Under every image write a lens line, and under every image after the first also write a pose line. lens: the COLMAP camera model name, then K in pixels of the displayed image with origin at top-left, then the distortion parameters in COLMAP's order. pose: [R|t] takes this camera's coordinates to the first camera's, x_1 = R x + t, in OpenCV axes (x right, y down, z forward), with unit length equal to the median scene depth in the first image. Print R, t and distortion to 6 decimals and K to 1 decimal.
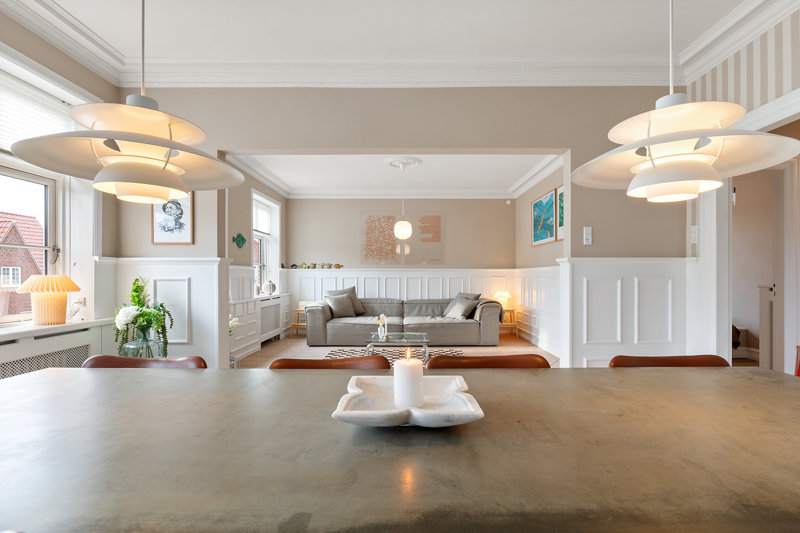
lens RADIAL K [[389.0, 0, 400.0], [0, 389.0, 266.5], [0, 0, 1]] dist [-0.000206, -0.000010]
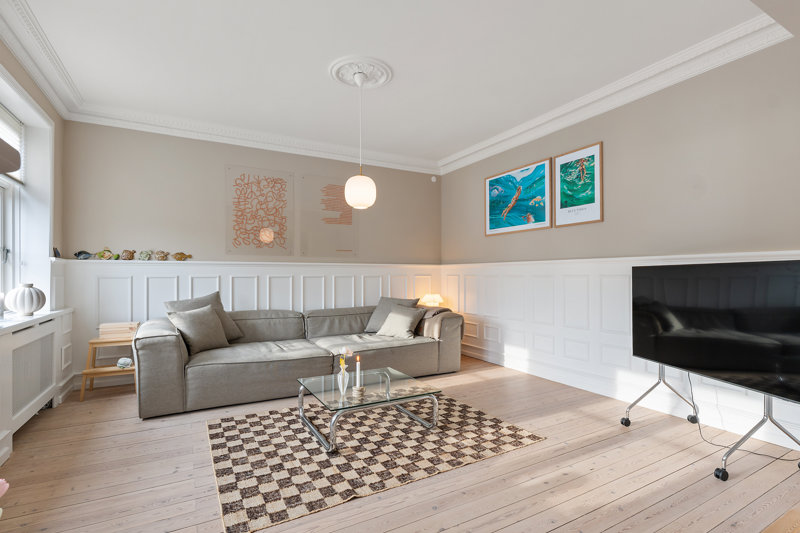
lens RADIAL K [[391.8, 0, 400.0], [0, 391.8, 266.5], [0, 0, 1]] dist [-0.001092, -0.000054]
pose [[0.866449, 0.008901, 0.499186, -0.176619], [-0.010612, 0.999944, 0.000589, 0.010406], [-0.499153, -0.005808, 0.866494, 0.368616]]
